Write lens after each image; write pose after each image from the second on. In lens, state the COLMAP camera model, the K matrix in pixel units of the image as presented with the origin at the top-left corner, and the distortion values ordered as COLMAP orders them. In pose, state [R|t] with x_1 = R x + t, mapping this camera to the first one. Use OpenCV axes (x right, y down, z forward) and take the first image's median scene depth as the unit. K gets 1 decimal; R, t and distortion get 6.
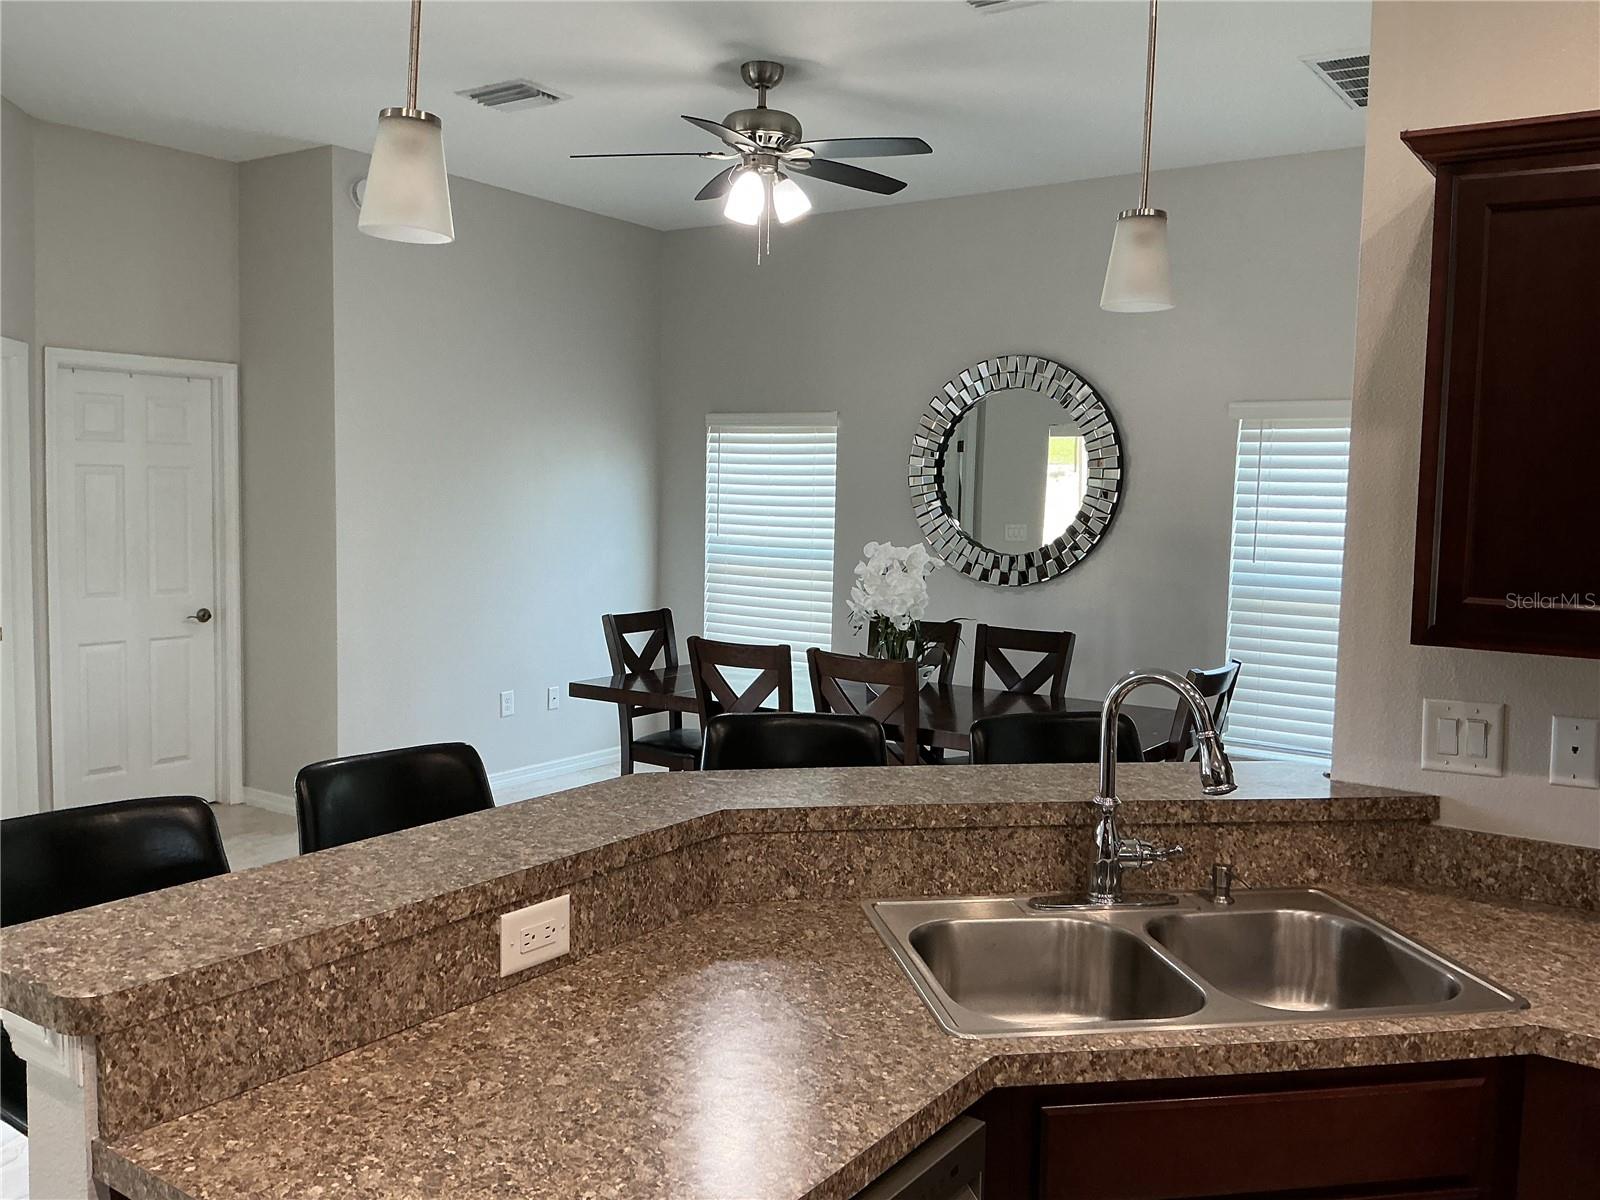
lens RADIAL K [[1317.9, 0, 789.6], [0, 1317.9, 596.7], [0, 0, 1]] dist [0.139253, -0.298714]
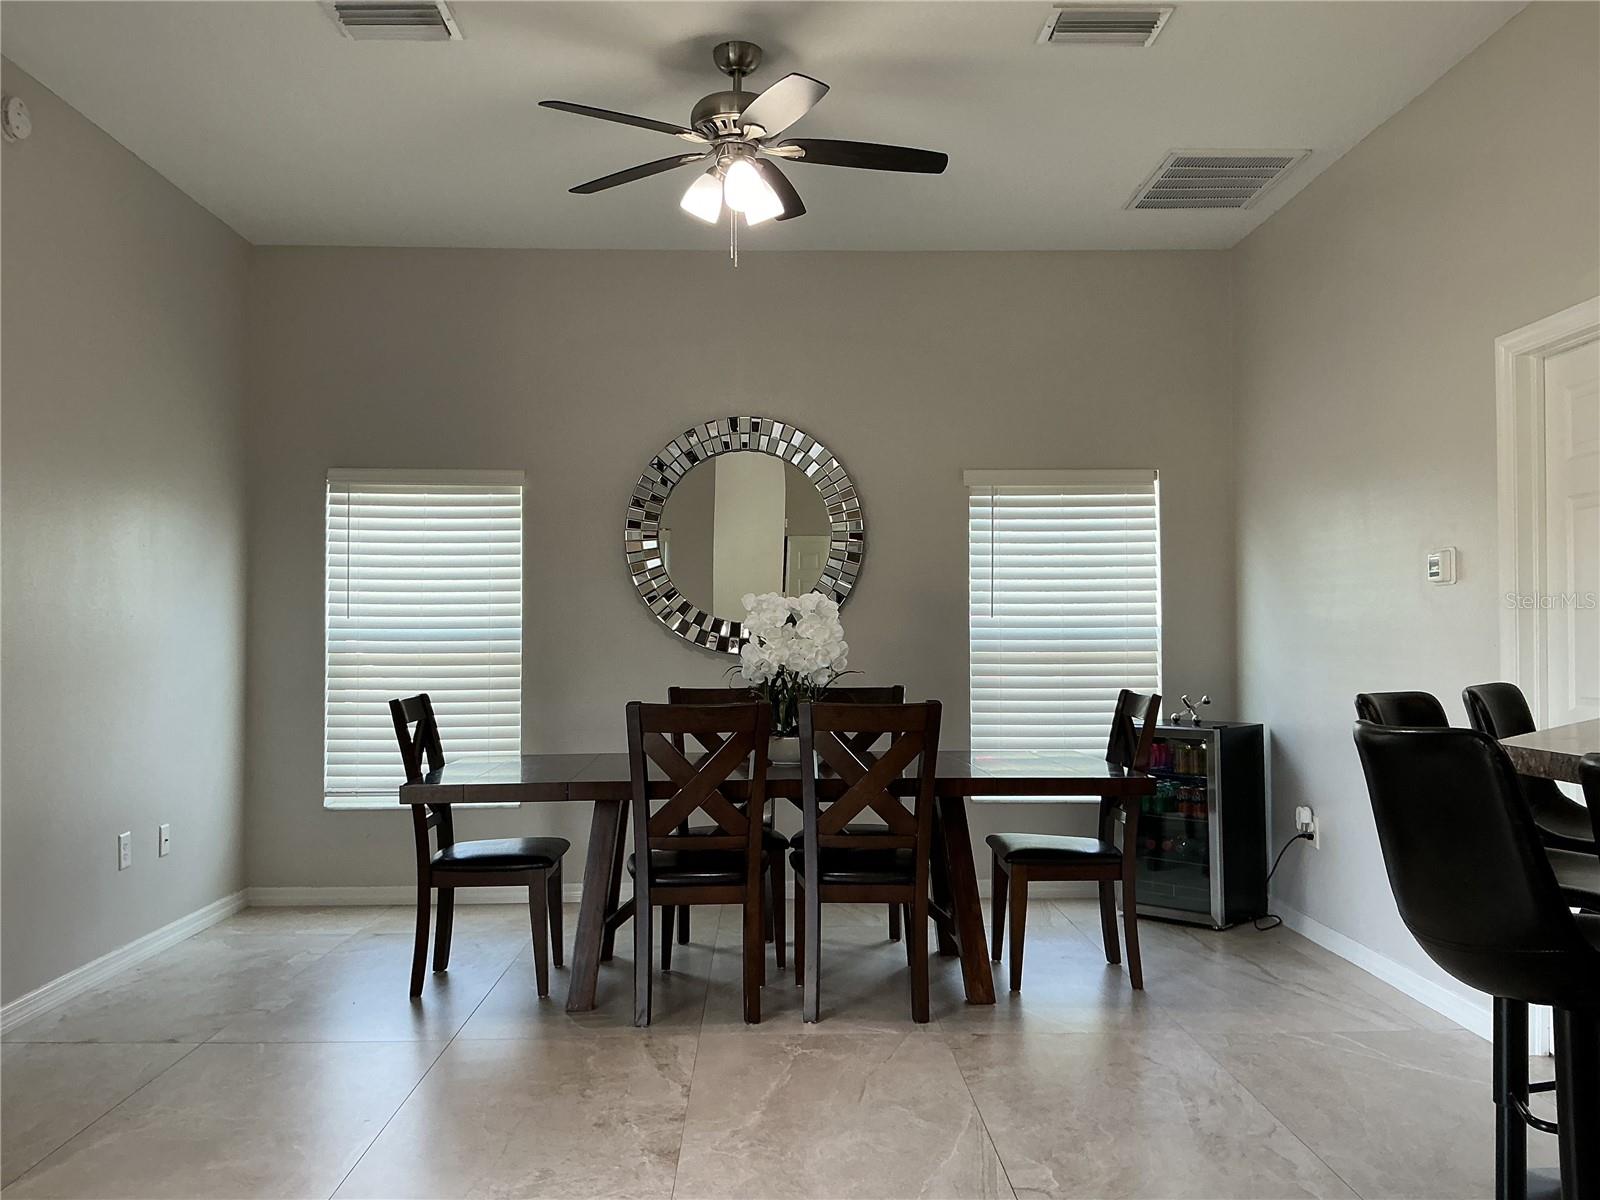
lens RADIAL K [[1317.9, 0, 789.6], [0, 1317.9, 596.7], [0, 0, 1]] dist [0.139253, -0.298714]
pose [[0.800648, -0.005004, 0.599114, -0.350382], [0.068178, 0.994231, -0.082808, 0.028698], [-0.595243, 0.107146, 0.796370, 0.201989]]
